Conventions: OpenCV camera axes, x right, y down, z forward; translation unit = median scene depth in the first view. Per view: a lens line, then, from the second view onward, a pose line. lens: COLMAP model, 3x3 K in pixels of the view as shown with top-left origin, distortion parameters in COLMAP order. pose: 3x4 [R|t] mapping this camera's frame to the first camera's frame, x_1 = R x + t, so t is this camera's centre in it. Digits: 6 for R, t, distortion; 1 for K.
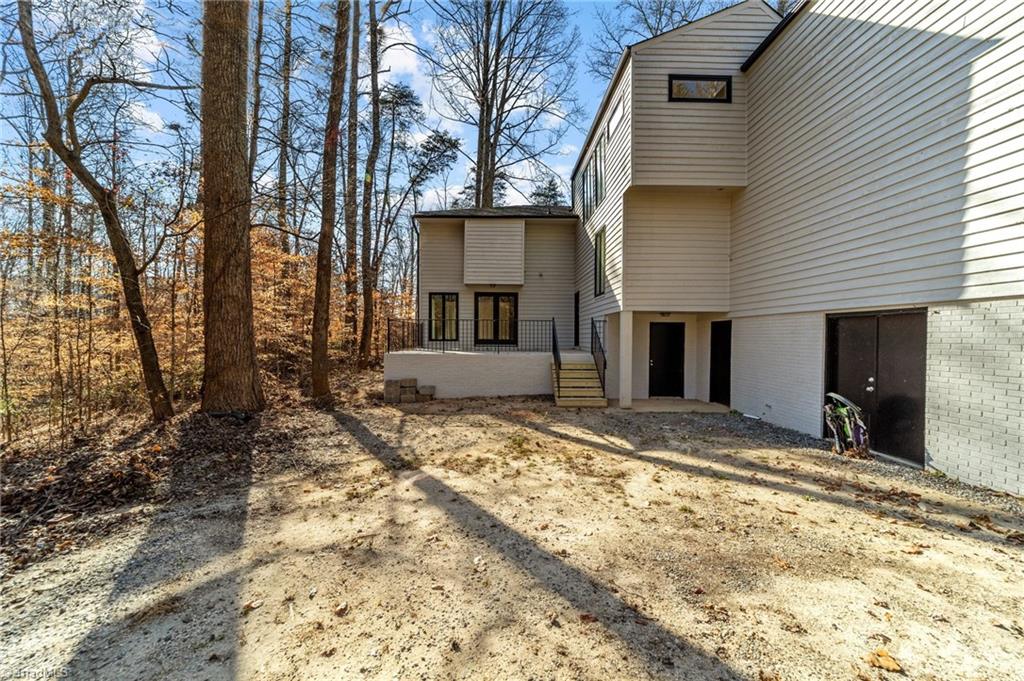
lens RADIAL K [[391.6, 0, 512.9], [0, 391.6, 338.6], [0, 0, 1]] dist [-0.009836, 0.003173]
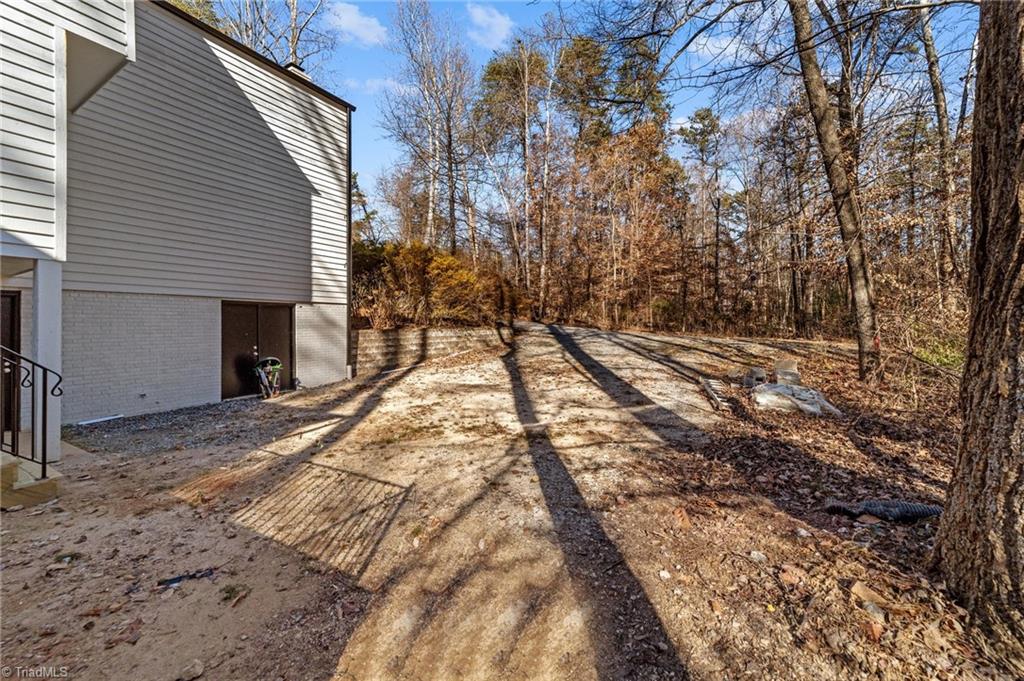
lens RADIAL K [[391.6, 0, 504.5], [0, 391.6, 322.8], [0, 0, 1]] dist [-0.009836, 0.003173]
pose [[-0.842123, 0.003801, 0.539272, -0.912608], [0.007036, 0.999967, 0.003939, 0.015134], [-0.539239, 0.007111, -0.842123, 2.244646]]
